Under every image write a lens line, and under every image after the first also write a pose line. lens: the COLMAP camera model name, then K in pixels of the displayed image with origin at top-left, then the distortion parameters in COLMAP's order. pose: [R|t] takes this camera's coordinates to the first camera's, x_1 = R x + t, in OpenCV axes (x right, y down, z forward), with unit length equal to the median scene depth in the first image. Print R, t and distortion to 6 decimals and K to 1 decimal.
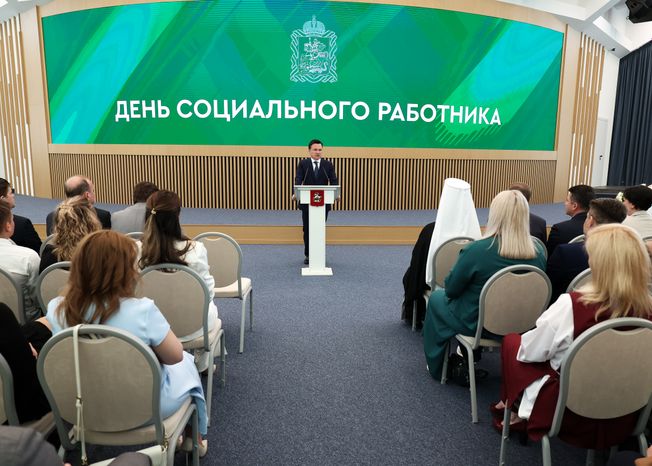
lens RADIAL K [[493.0, 0, 332.0], [0, 493.0, 236.5], [0, 0, 1]] dist [0.002540, -0.005750]
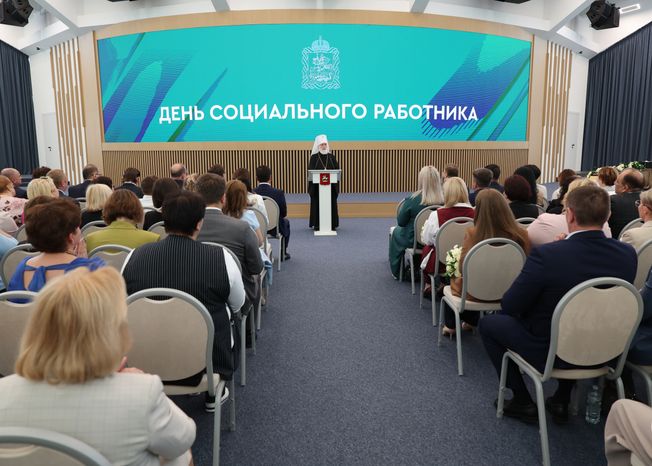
lens RADIAL K [[483.6, 0, 330.4], [0, 483.6, 222.7], [0, 0, 1]] dist [-0.007258, -0.001556]
pose [[0.999681, -0.014838, -0.020433, 0.006404], [0.014629, 0.999840, -0.010303, 0.032876], [0.020582, 0.010001, 0.999738, -0.199625]]
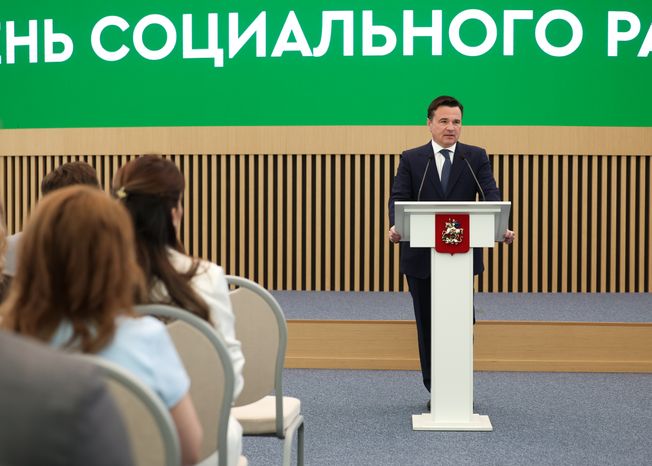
lens RADIAL K [[1403.4, 0, 326.0], [0, 1403.4, 233.0], [0, 0, 1]] dist [-0.042843, 0.224984]
pose [[0.993930, -0.007459, -0.109758, -0.003947], [-0.006251, 0.992258, -0.124039, 0.035612], [0.109833, 0.123972, 0.986188, -0.074760]]
